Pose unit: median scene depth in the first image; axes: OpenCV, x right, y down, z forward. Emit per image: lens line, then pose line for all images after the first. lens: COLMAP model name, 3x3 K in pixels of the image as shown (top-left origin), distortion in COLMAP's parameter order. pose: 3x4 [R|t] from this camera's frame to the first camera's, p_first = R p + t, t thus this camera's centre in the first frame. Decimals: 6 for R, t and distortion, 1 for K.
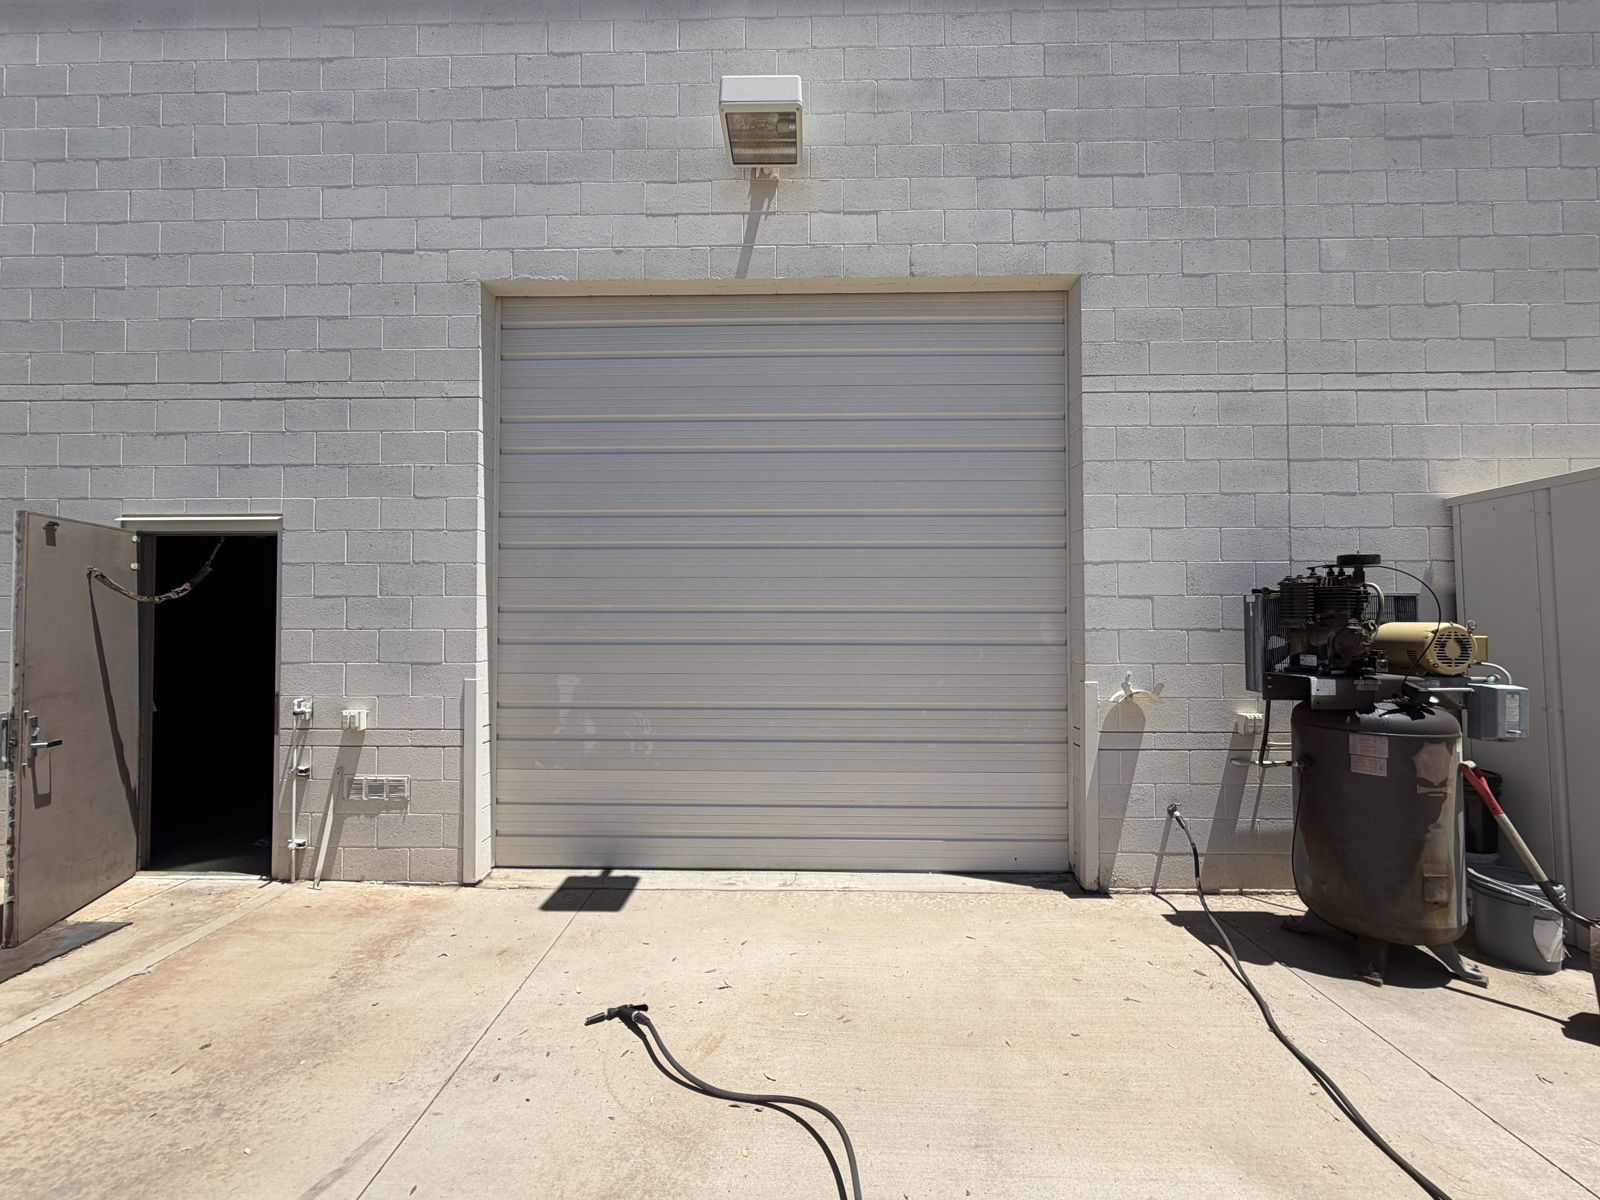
lens RADIAL K [[640.1, 0, 796.8], [0, 640.1, 599.6], [0, 0, 1]] dist [-0.000857, -0.000045]
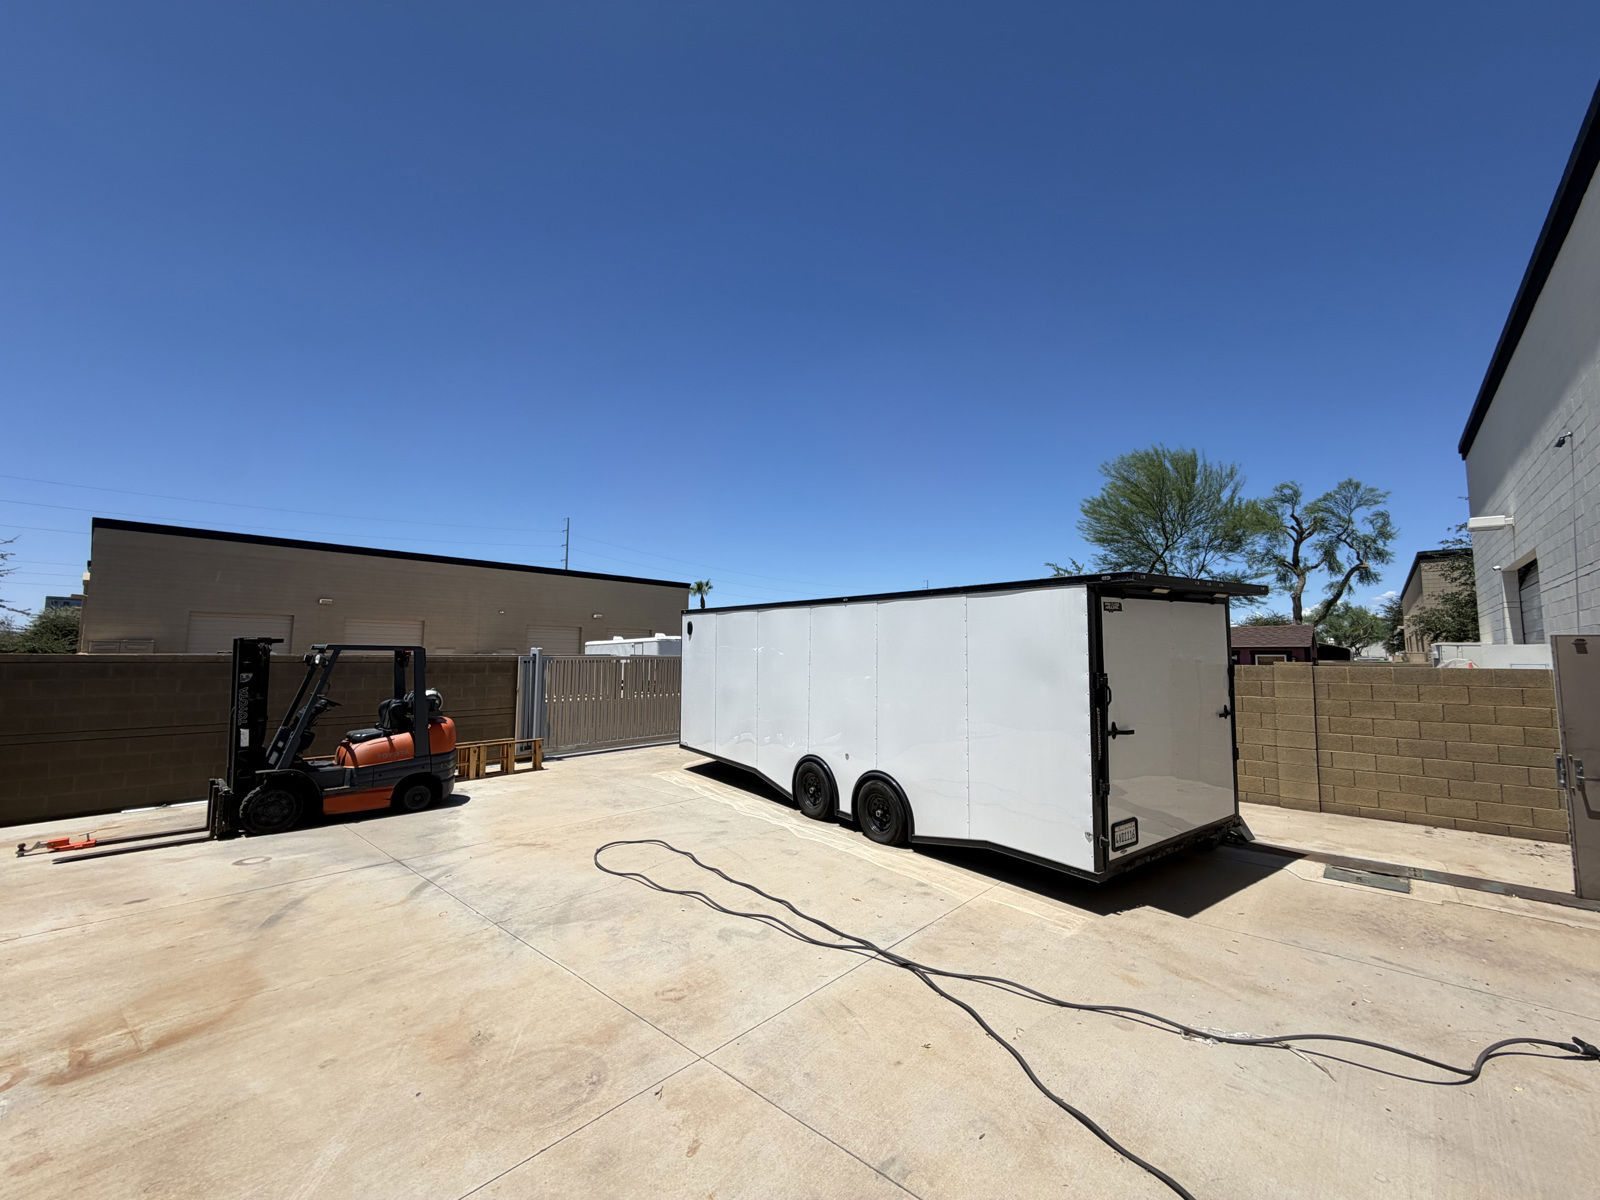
lens RADIAL K [[640.1, 0, 800.3], [0, 640.1, 603.8], [0, 0, 1]] dist [-0.000857, -0.000045]
pose [[-0.646628, -0.060932, -0.760368, 1.581862], [0.008884, 0.996135, -0.087381, -0.103966], [0.762754, -0.063258, -0.643587, 0.643572]]
